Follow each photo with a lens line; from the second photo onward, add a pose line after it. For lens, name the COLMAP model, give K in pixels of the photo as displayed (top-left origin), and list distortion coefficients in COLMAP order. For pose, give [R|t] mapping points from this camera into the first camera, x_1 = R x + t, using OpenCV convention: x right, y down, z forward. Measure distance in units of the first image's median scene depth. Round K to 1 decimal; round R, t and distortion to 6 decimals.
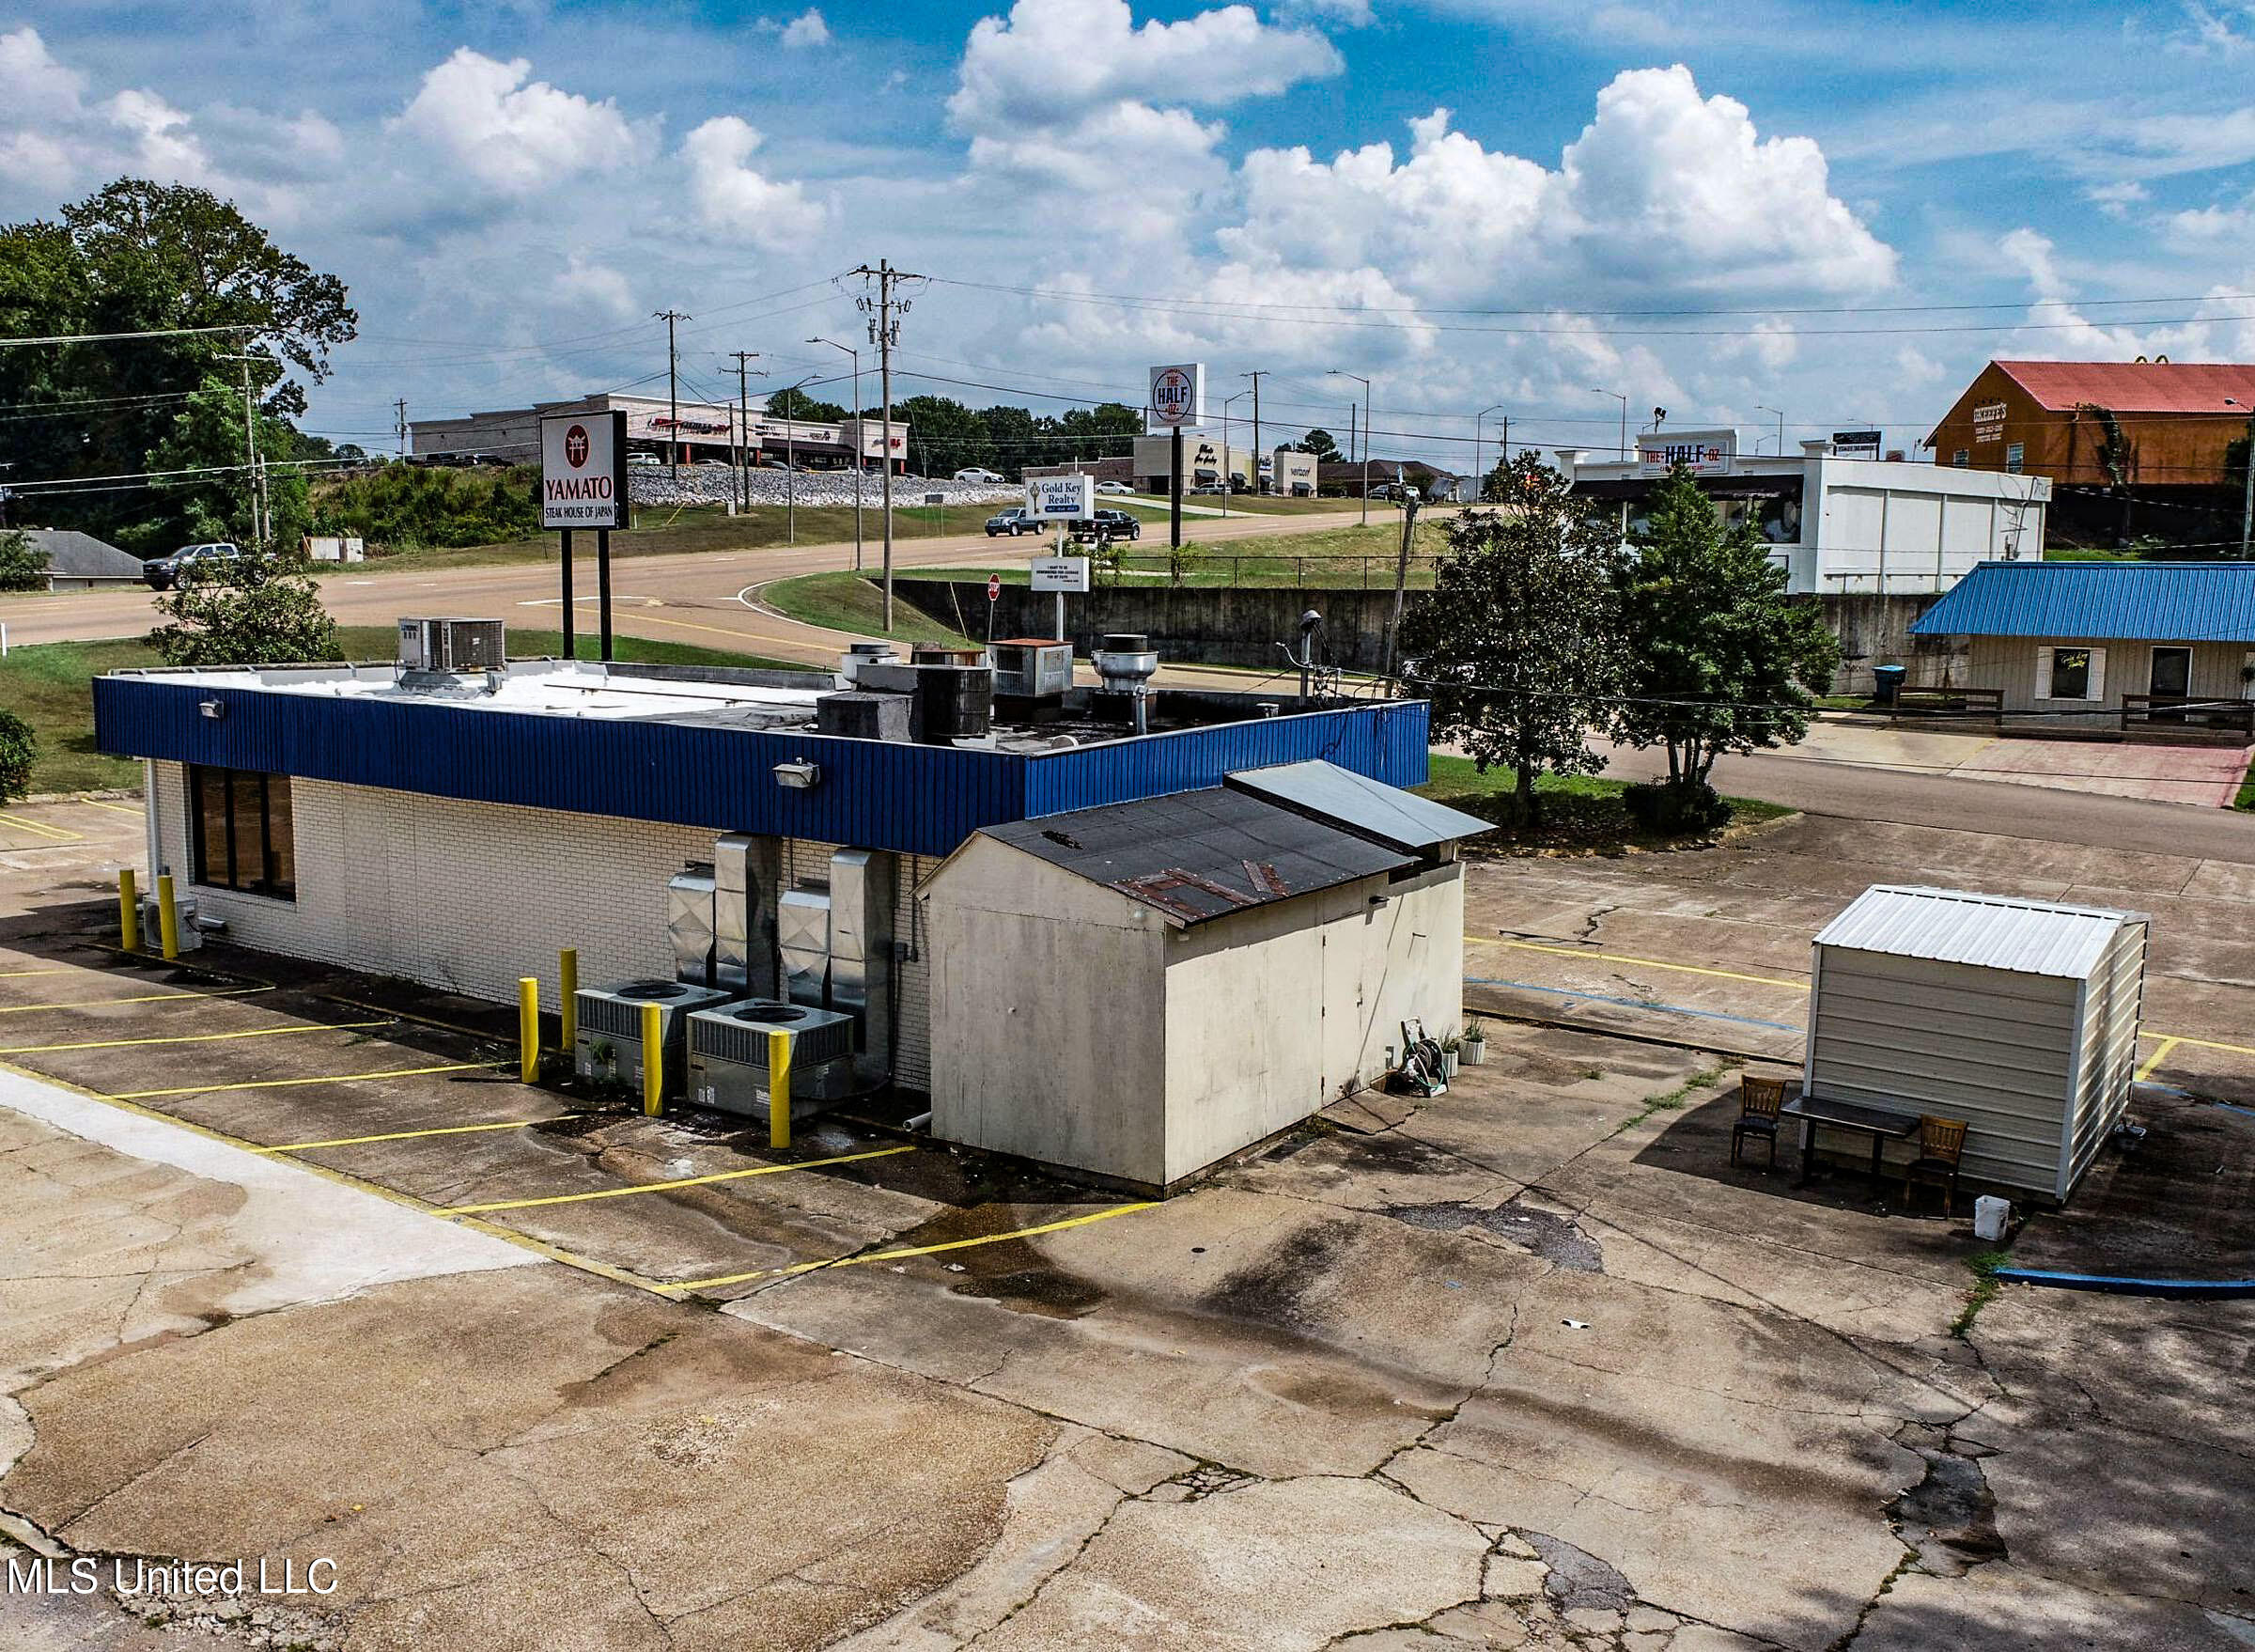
lens RADIAL K [[1978.4, 0, 1087.3], [0, 1978.4, 832.7], [0, 0, 1]] dist [-0.008542, -0.074547]
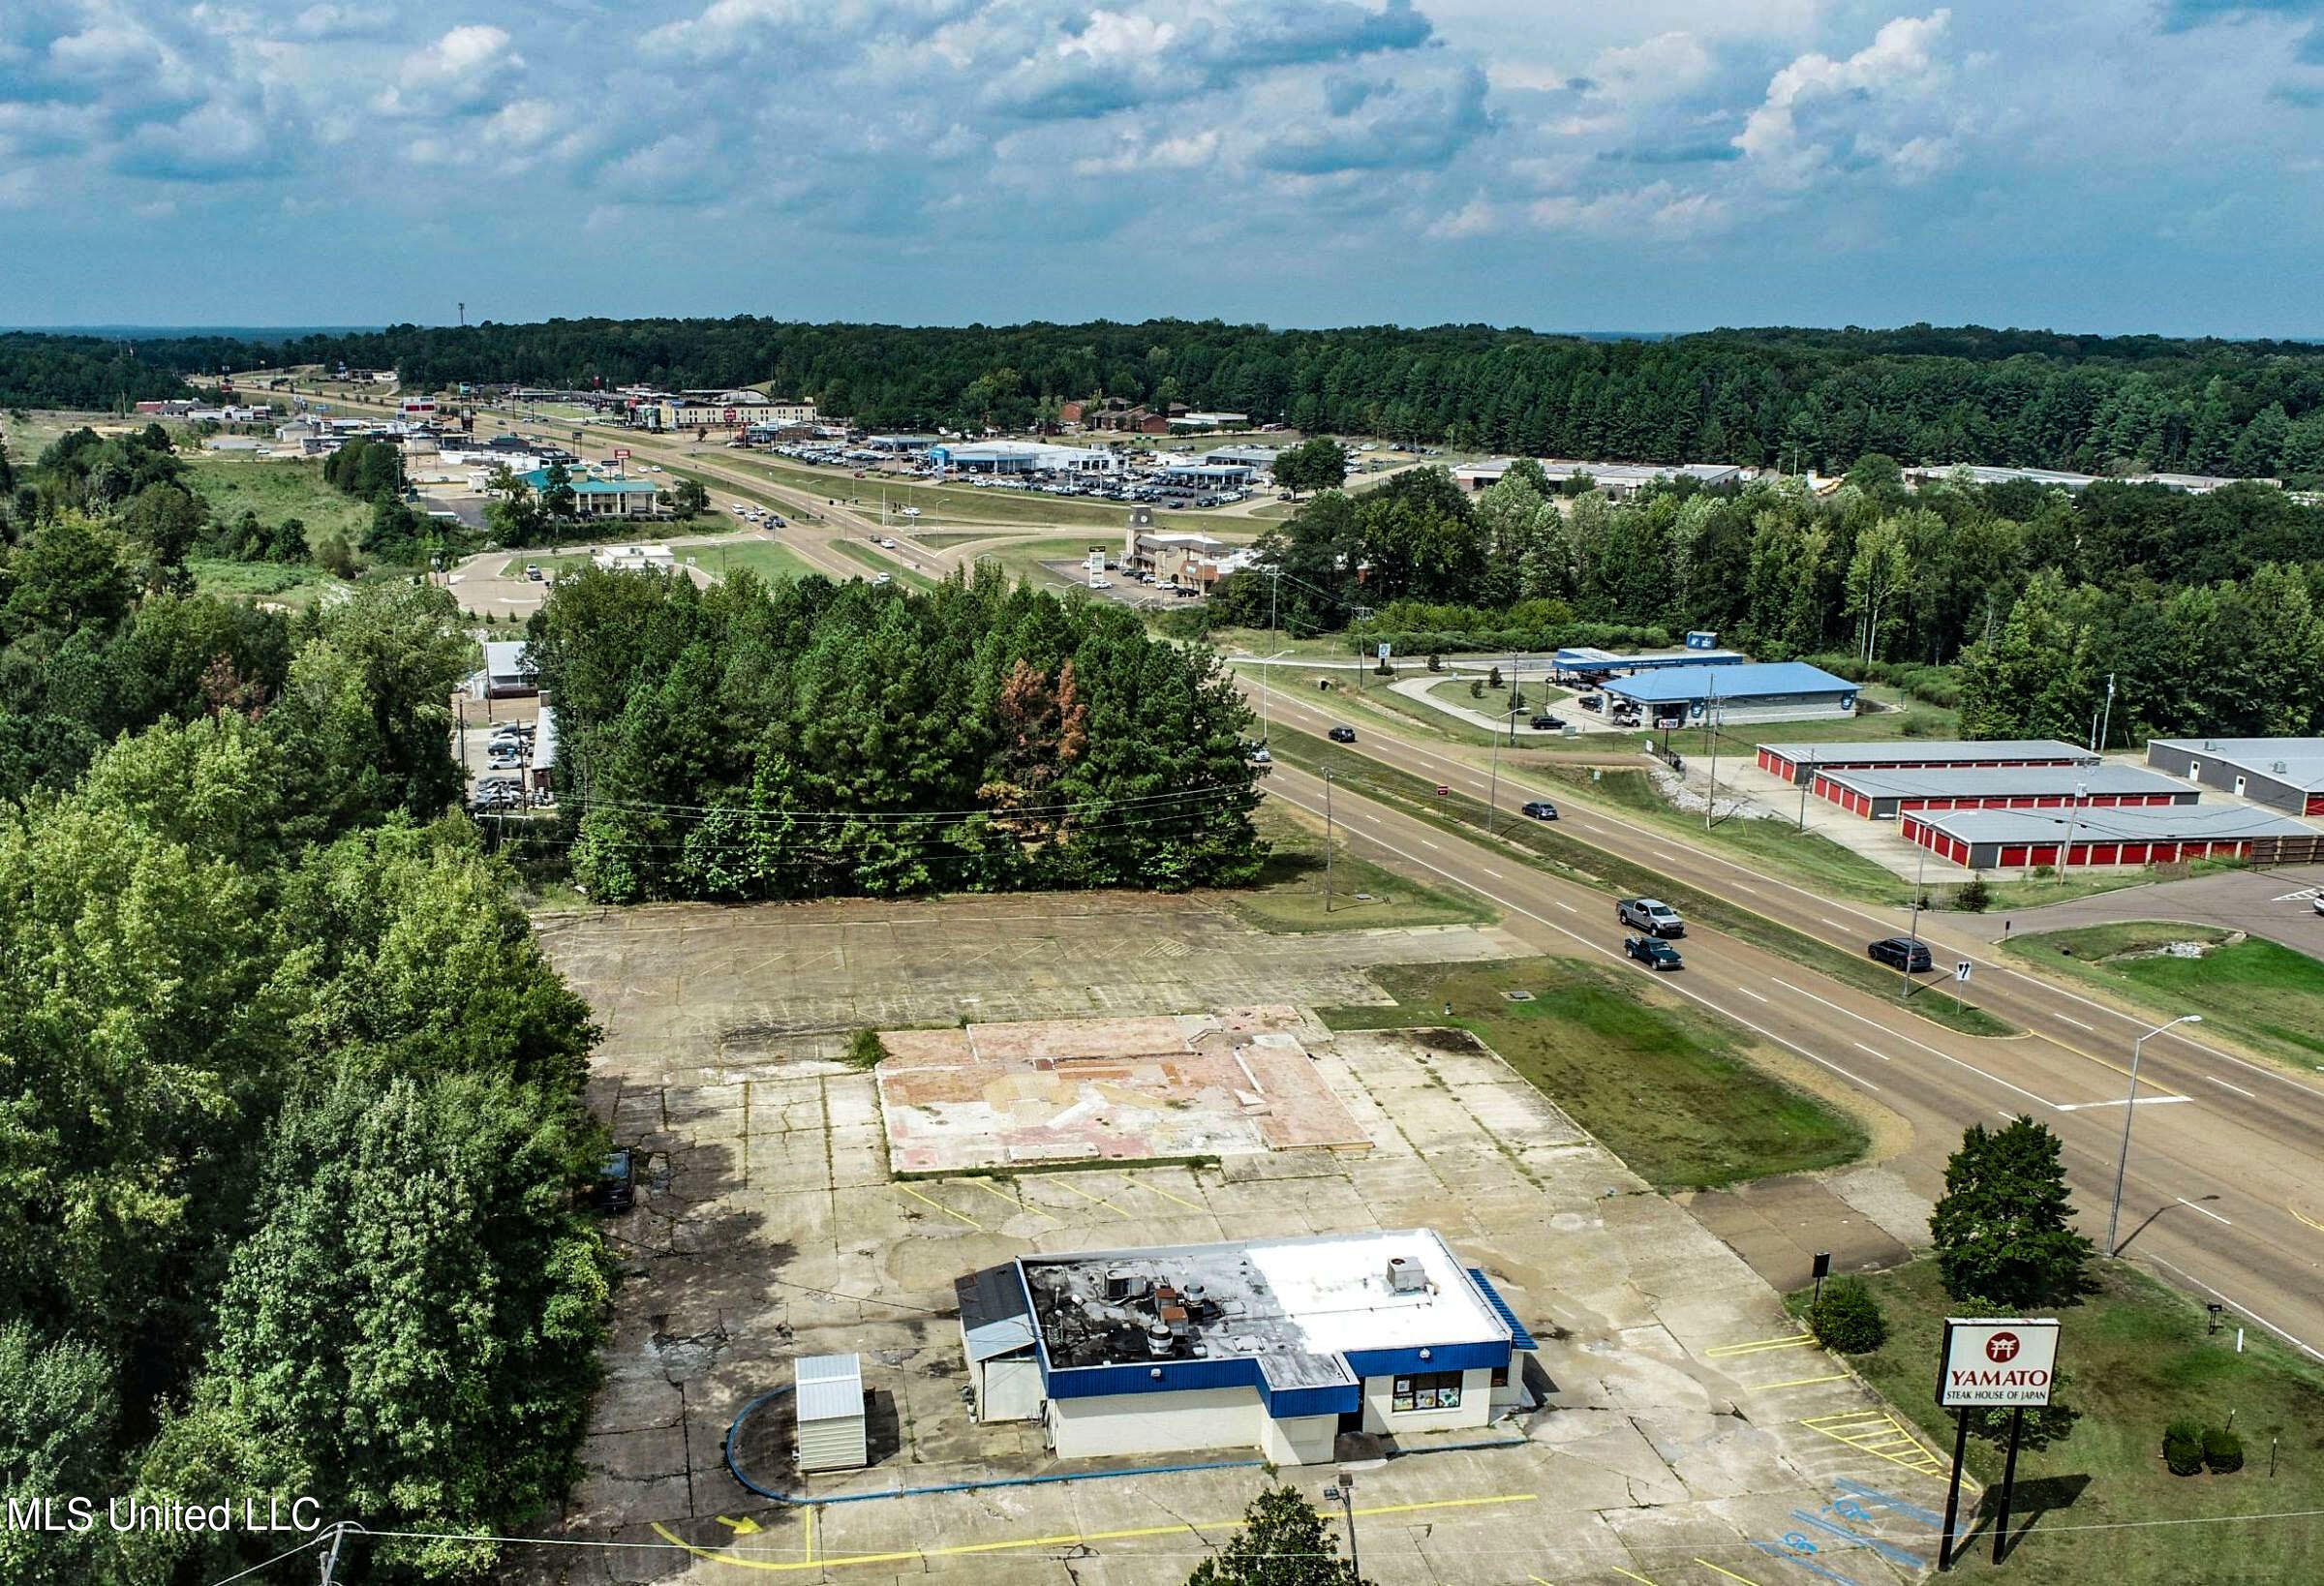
lens RADIAL K [[1936.8, 0, 1034.2], [0, 1936.8, 798.3], [0, 0, 1]] dist [-0.012975, 0.003829]
pose [[-0.728678, 0.152512, -0.667659, 2.352788], [-0.100220, 0.940648, 0.324249, -2.125180], [0.677484, 0.303186, -0.670144, 3.250672]]
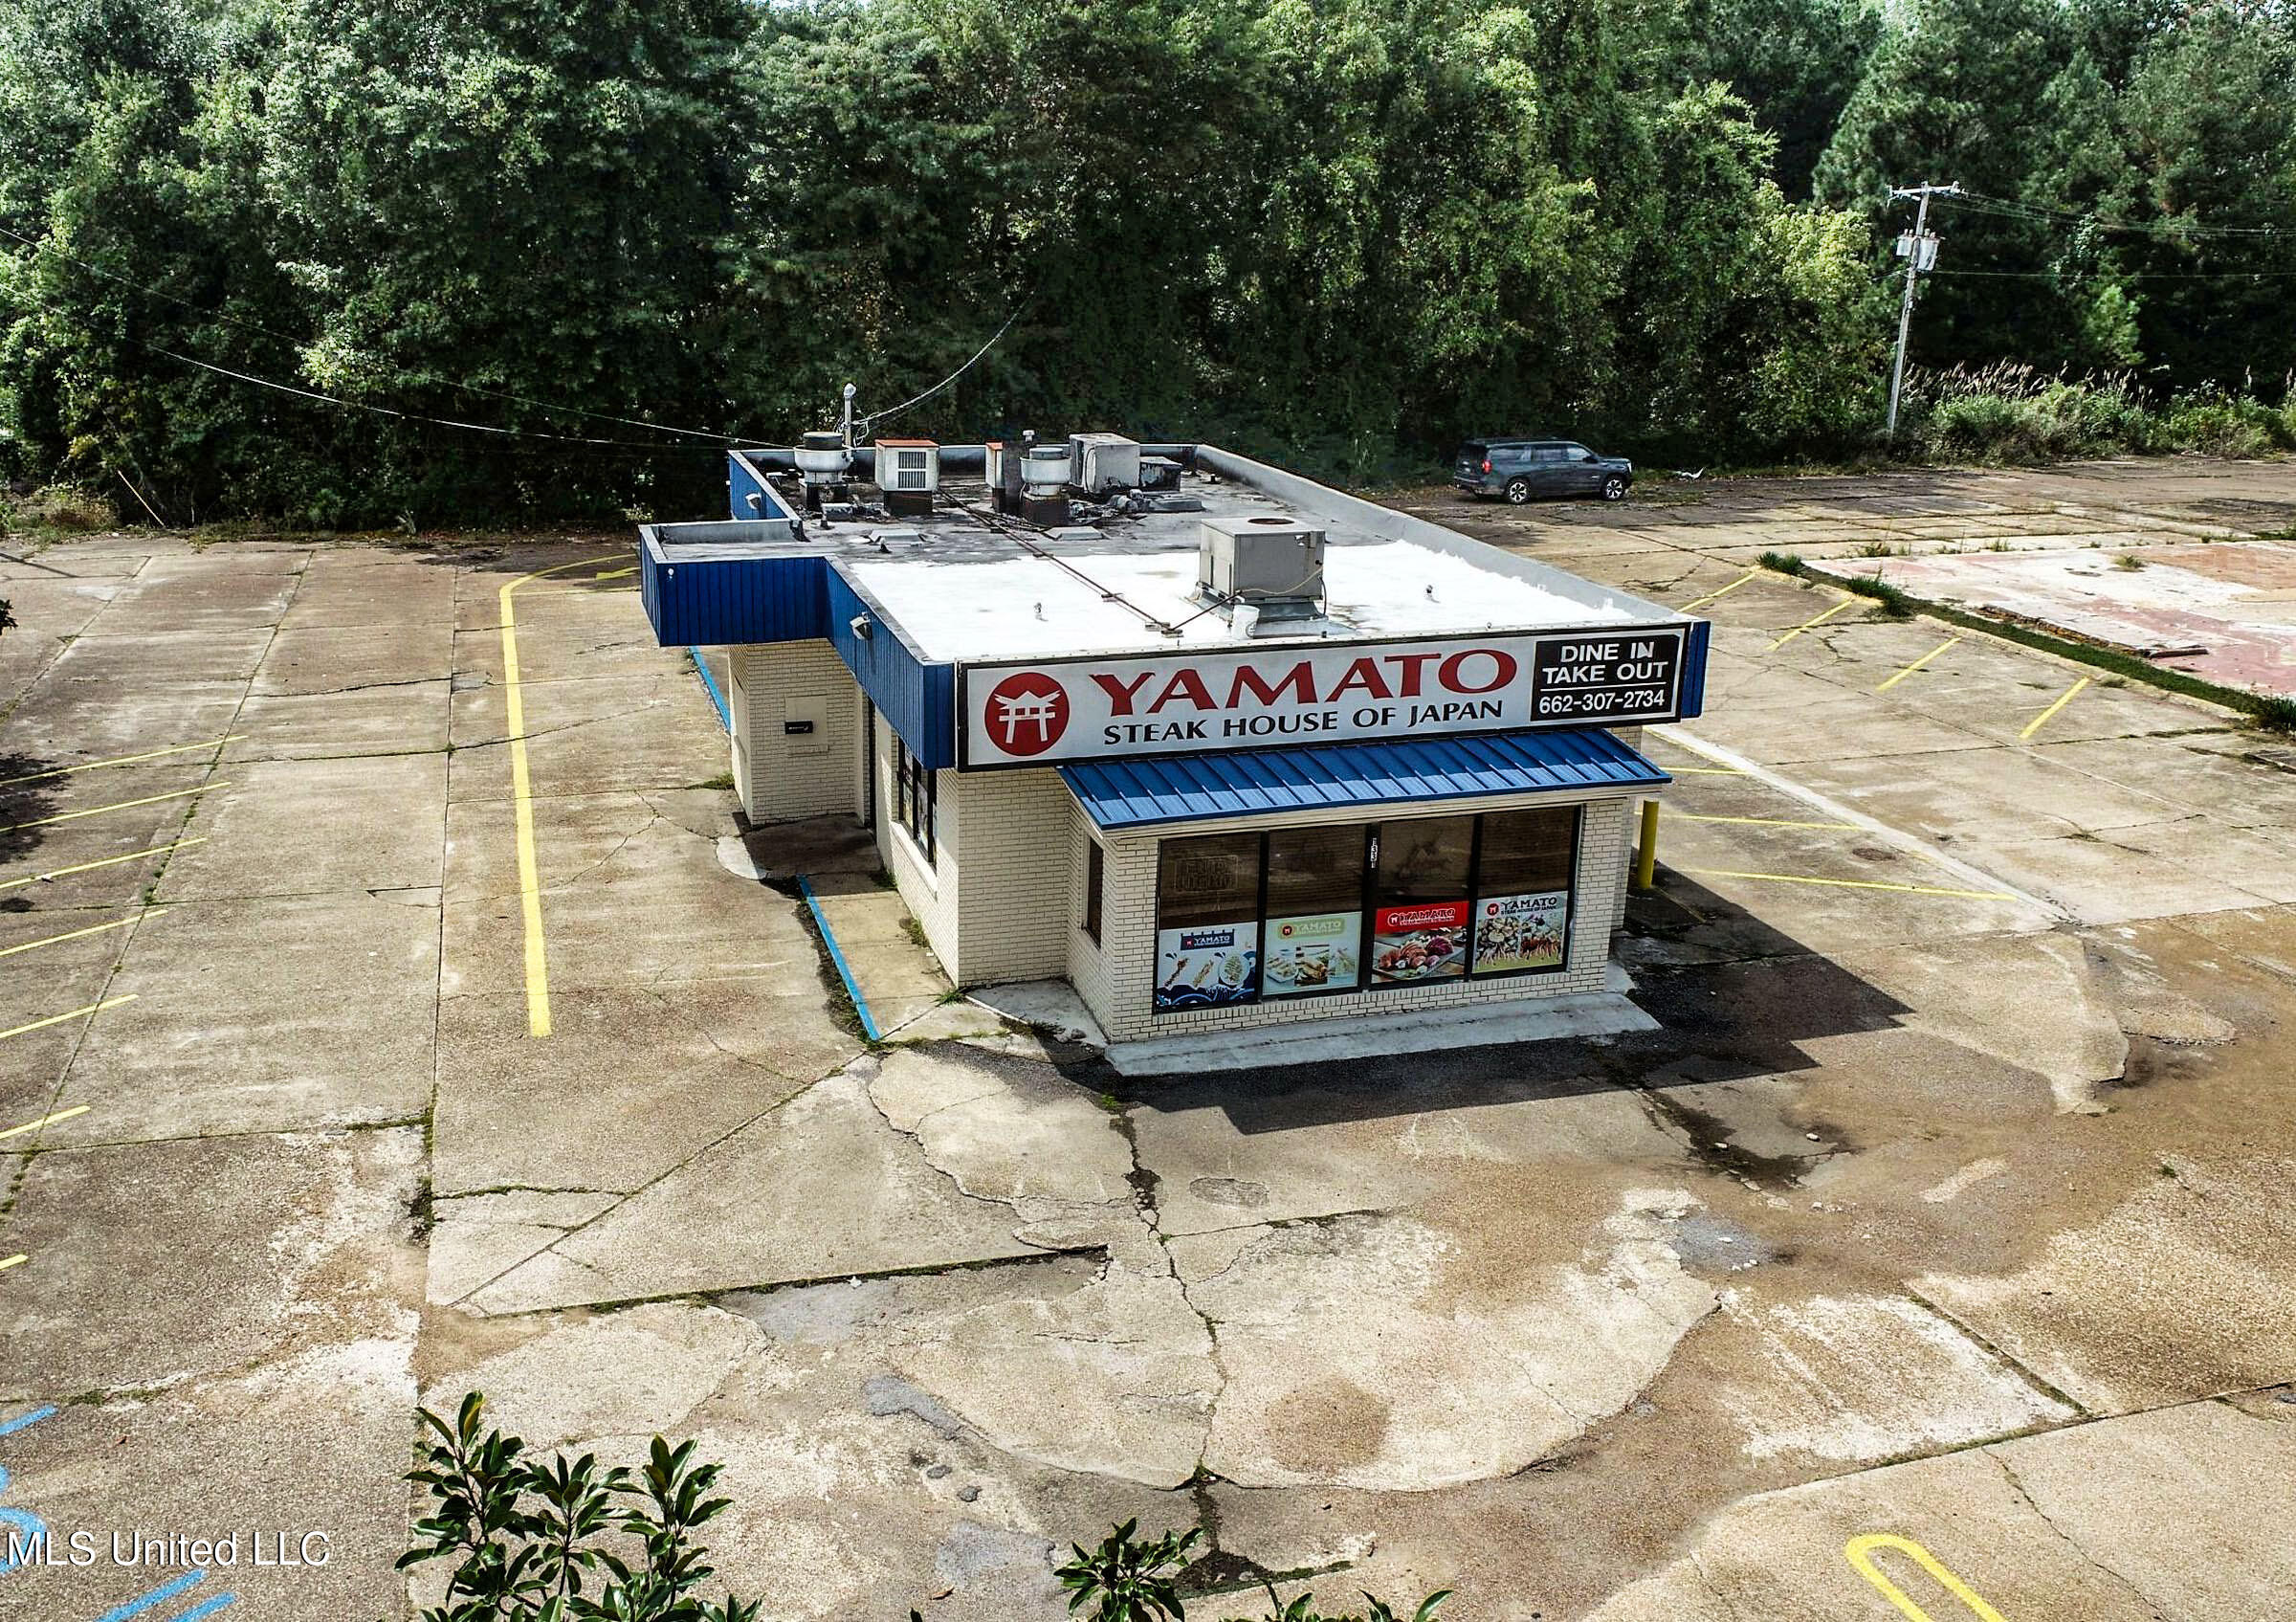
lens RADIAL K [[2018.7, 0, 1000.9], [0, 2018.7, 786.4], [0, 0, 1]] dist [-0.012352, 0.006031]
pose [[-0.757363, -0.201396, 0.621161, -1.133232], [0.072507, 0.919431, 0.386509, -0.489307], [-0.648956, 0.337766, -0.681740, 2.472331]]
